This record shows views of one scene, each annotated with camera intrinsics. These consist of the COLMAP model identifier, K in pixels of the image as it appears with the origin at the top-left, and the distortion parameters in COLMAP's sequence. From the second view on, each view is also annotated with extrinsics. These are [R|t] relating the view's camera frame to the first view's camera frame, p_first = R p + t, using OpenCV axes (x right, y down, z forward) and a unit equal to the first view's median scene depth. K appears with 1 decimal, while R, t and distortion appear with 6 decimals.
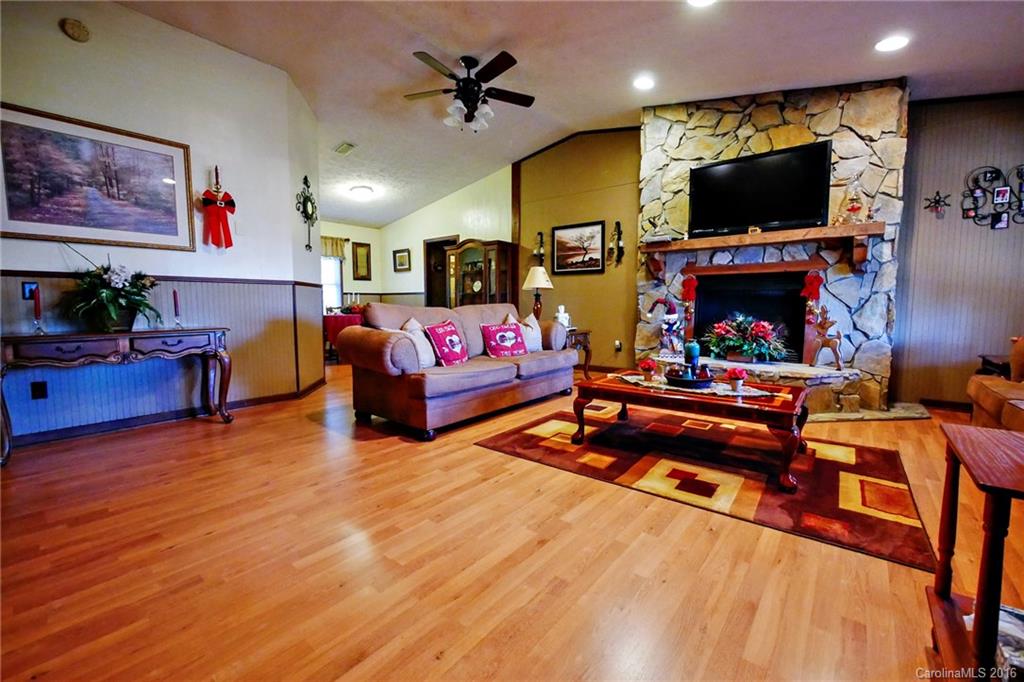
lens RADIAL K [[421.8, 0, 521.3], [0, 421.8, 341.2], [0, 0, 1]] dist [-0.006073, 0.000095]
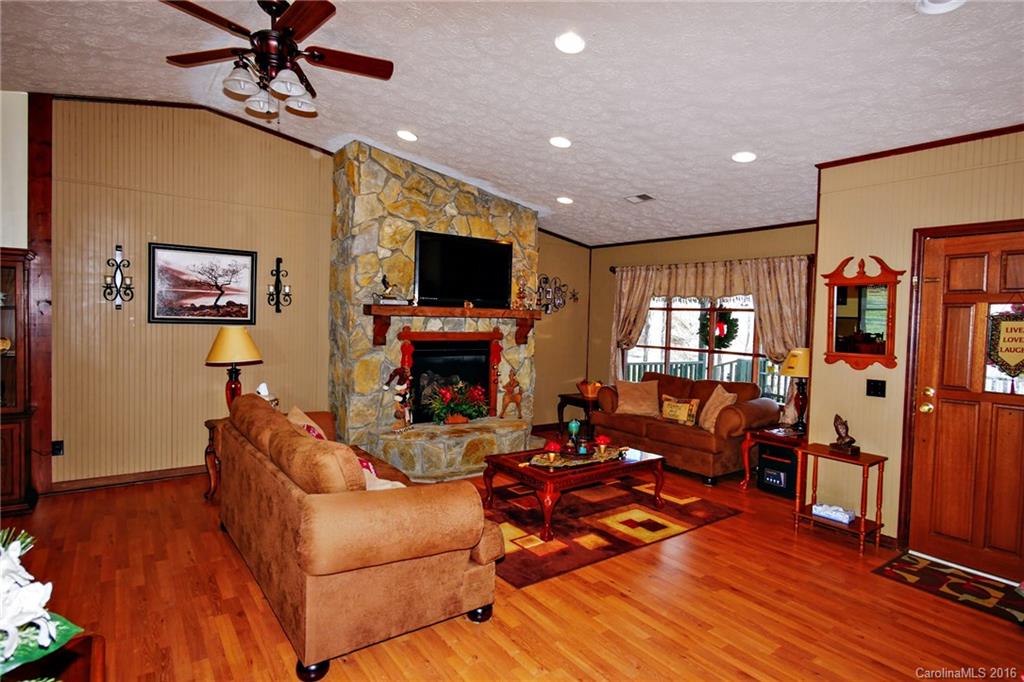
lens RADIAL K [[549.0, 0, 513.8], [0, 549.0, 338.2], [0, 0, 1]] dist [0.001111, 0.001059]
pose [[0.267292, -0.027688, 0.963218, -0.761745], [0.056371, 0.998325, 0.013054, -0.174288], [-0.961965, 0.050808, 0.268405, 0.466020]]
